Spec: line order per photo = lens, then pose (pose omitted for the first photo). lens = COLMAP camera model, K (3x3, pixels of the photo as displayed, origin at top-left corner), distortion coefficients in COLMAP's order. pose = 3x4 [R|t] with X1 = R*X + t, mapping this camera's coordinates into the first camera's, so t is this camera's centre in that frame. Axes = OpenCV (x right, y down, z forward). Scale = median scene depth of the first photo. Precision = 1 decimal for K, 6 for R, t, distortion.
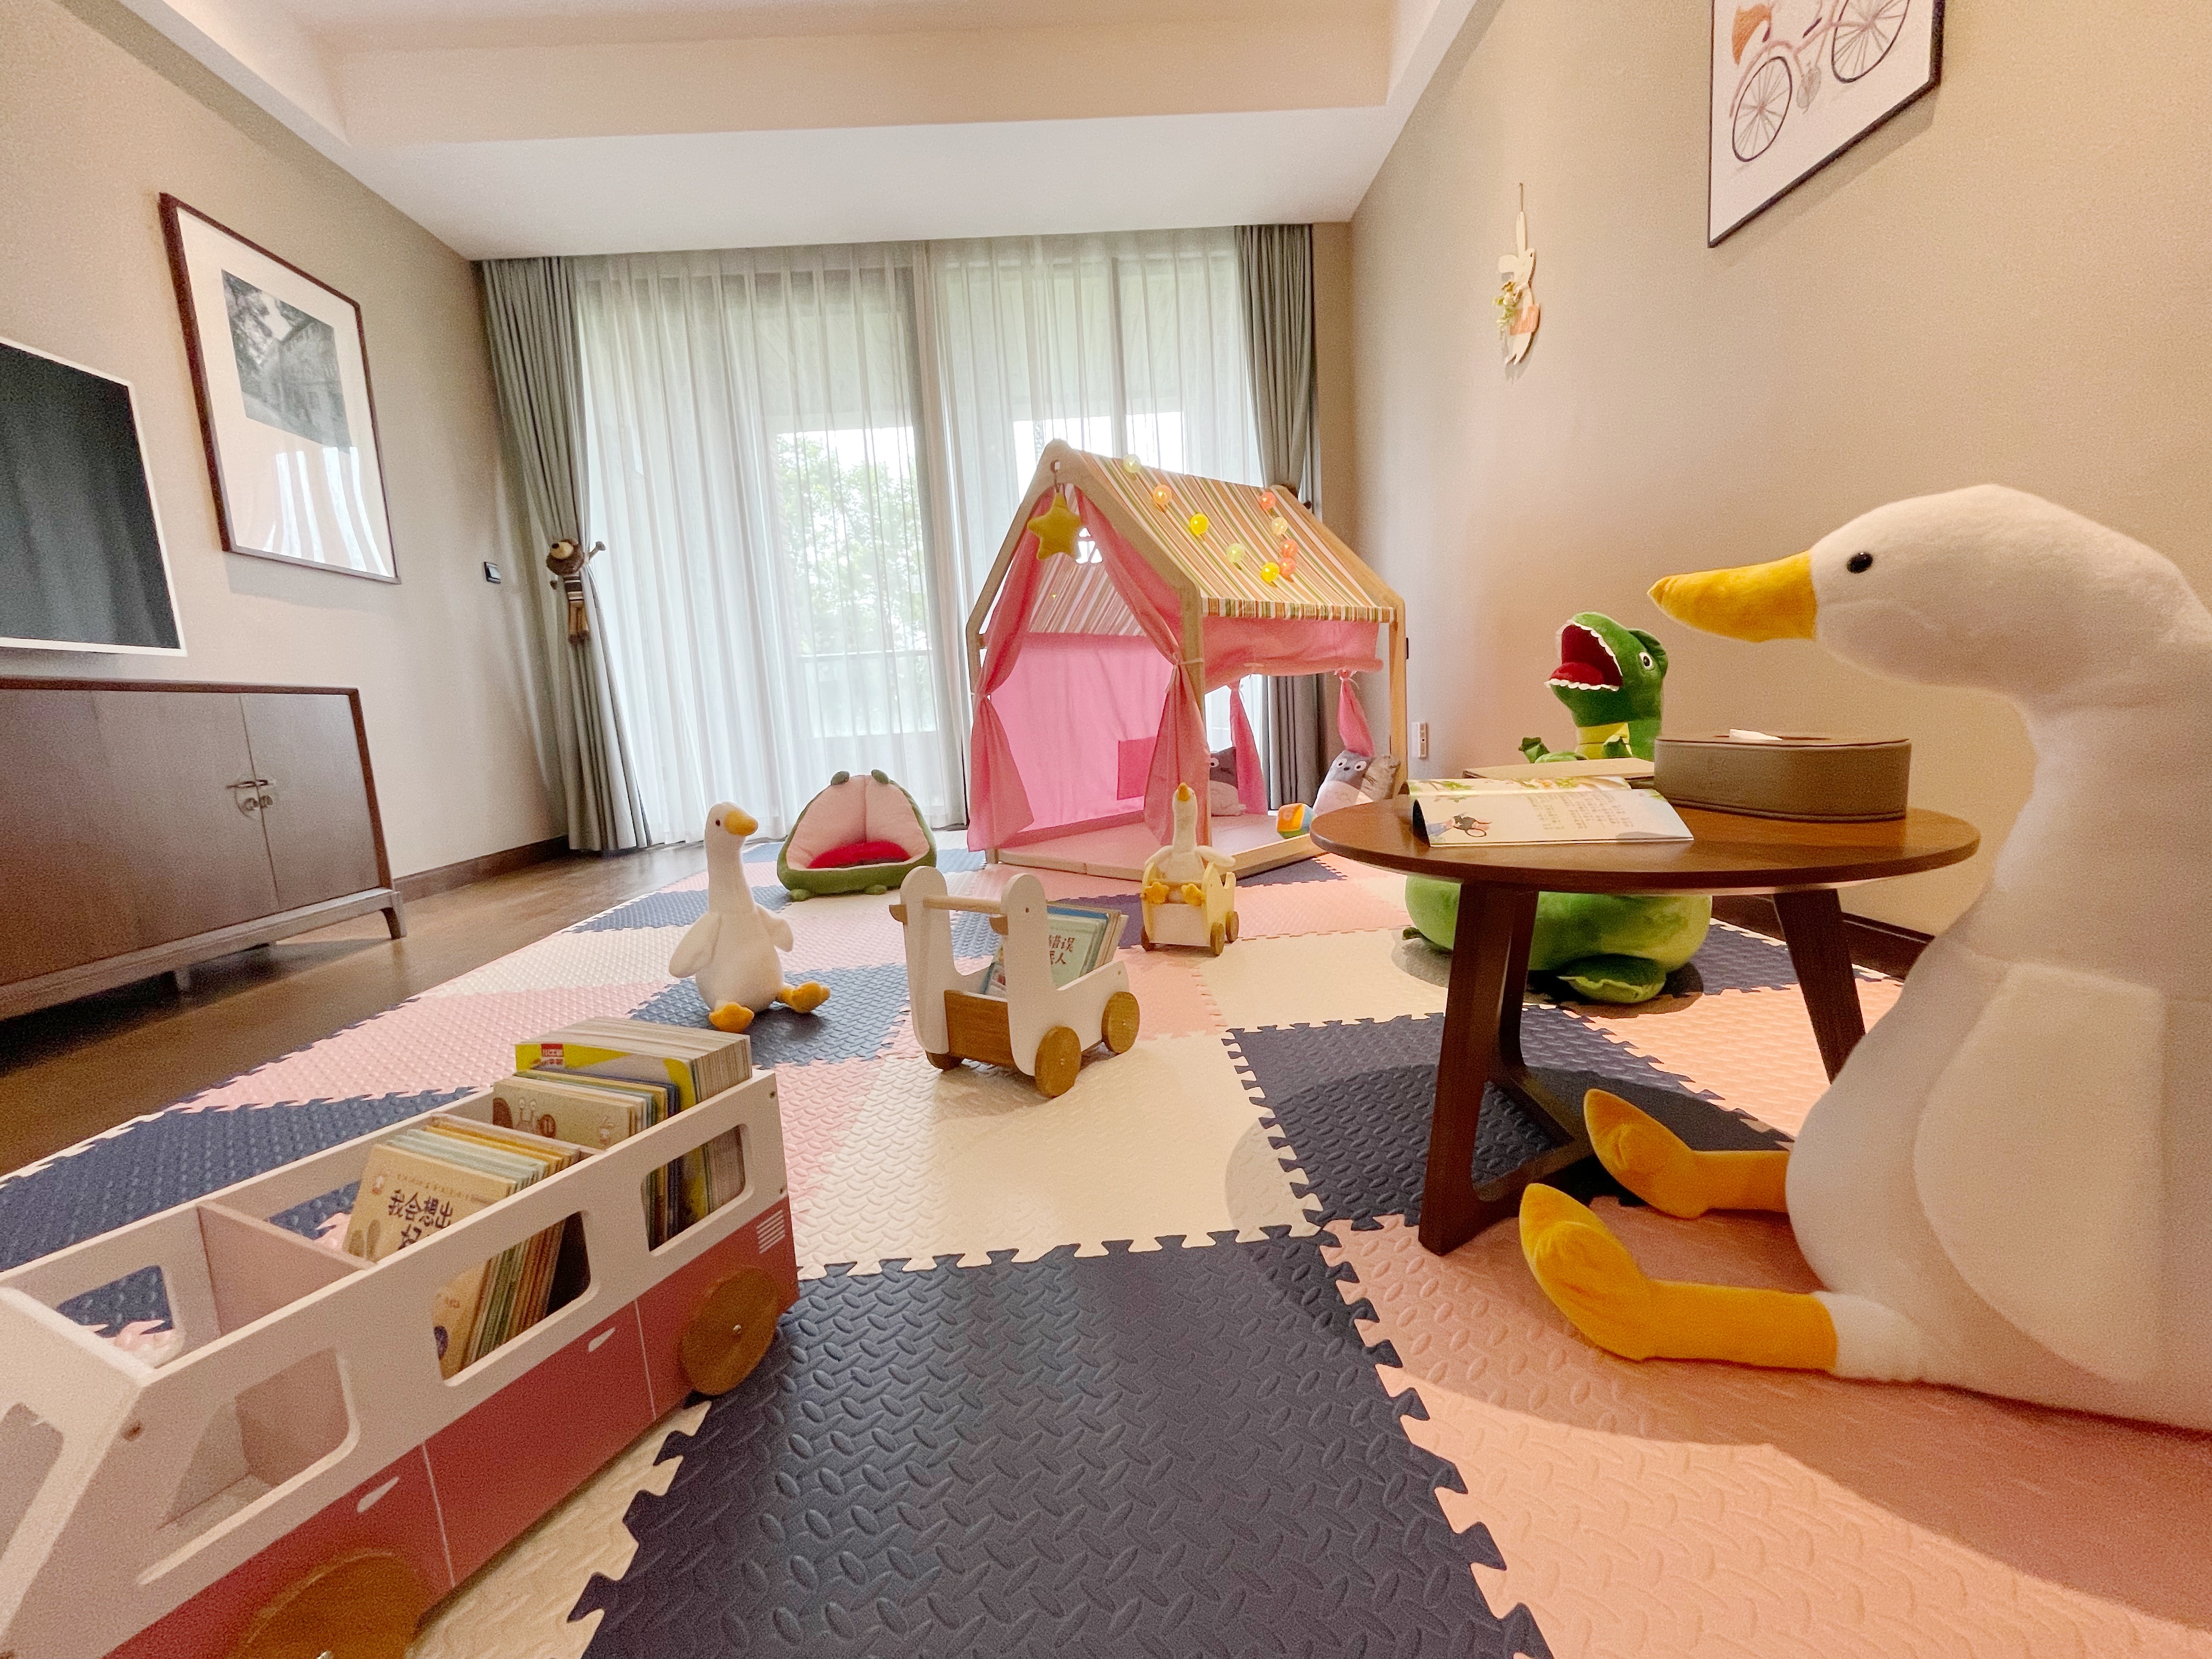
lens RADIAL K [[881.0, 0, 1106.6], [0, 881.0, 842.1], [0, 0, 1]] dist [-0.014259, -0.000328]
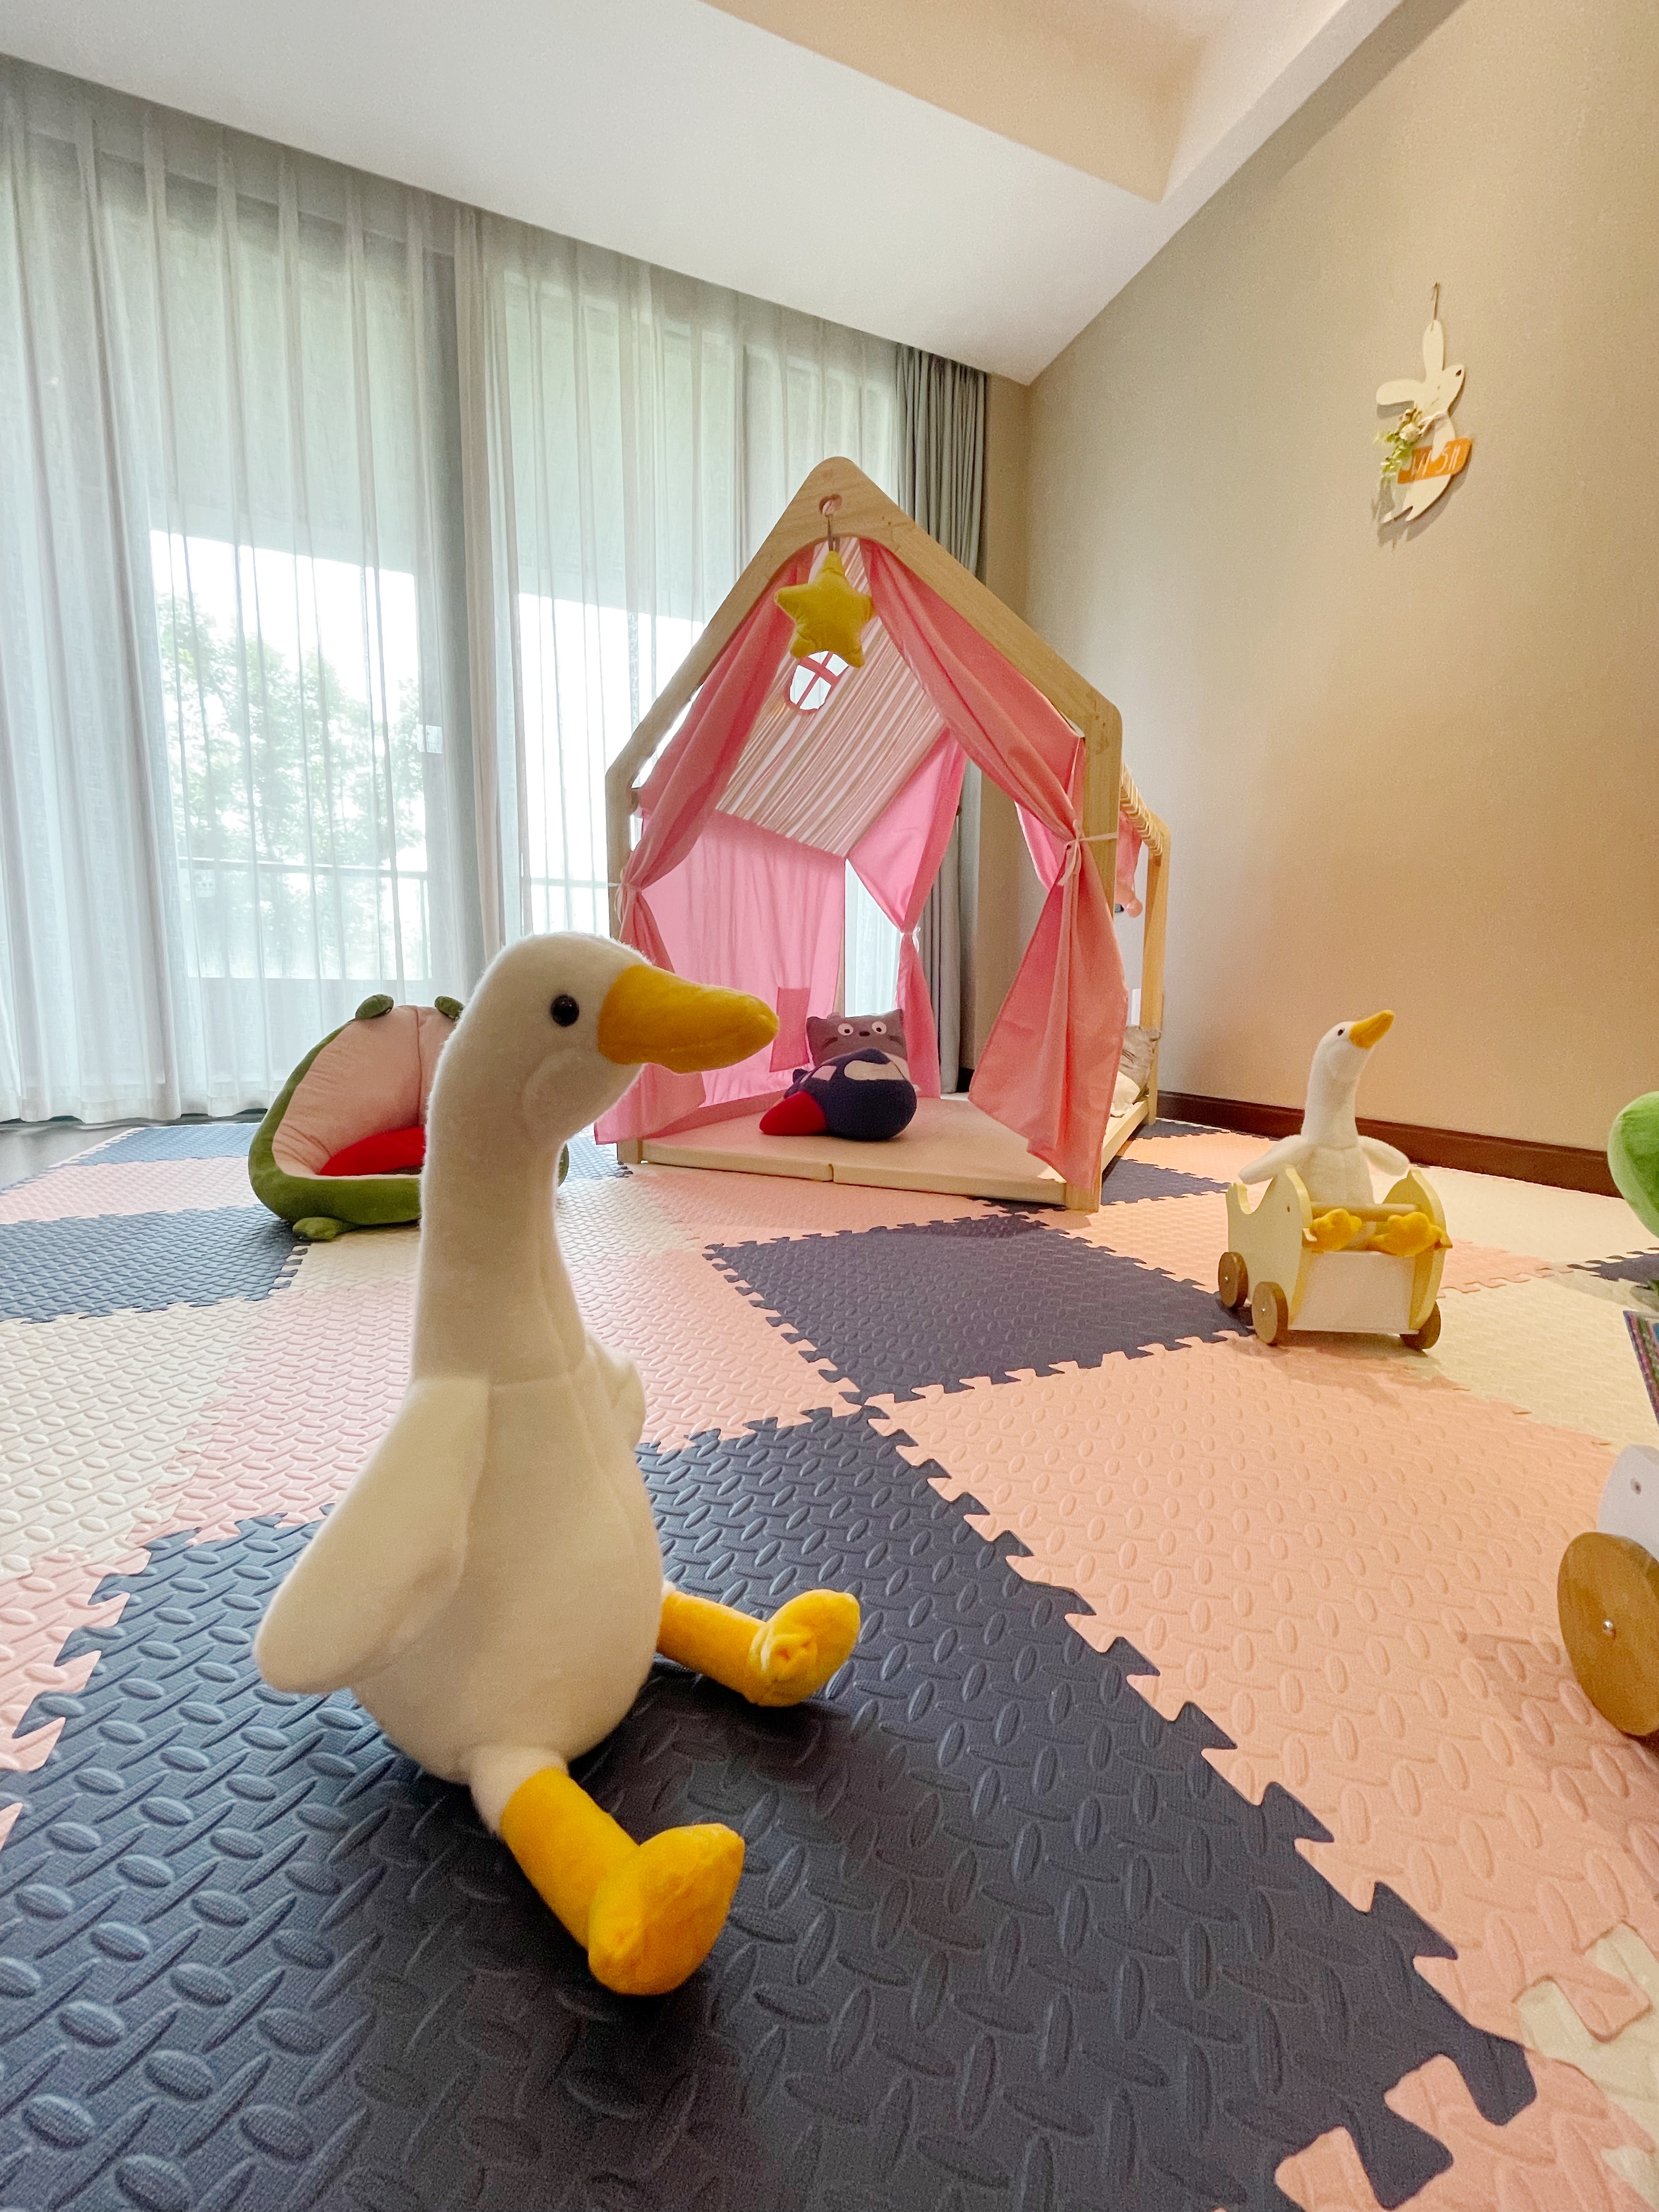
lens RADIAL K [[881.0, 0, 829.4], [0, 881.0, 1126.5], [0, 0, 1]] dist [-0.014259, -0.000328]
pose [[0.934643, 0.015018, 0.355269, -0.226439], [-0.011129, 0.999854, -0.012989, 0.005230], [-0.355412, 0.008187, 0.934674, 0.380480]]
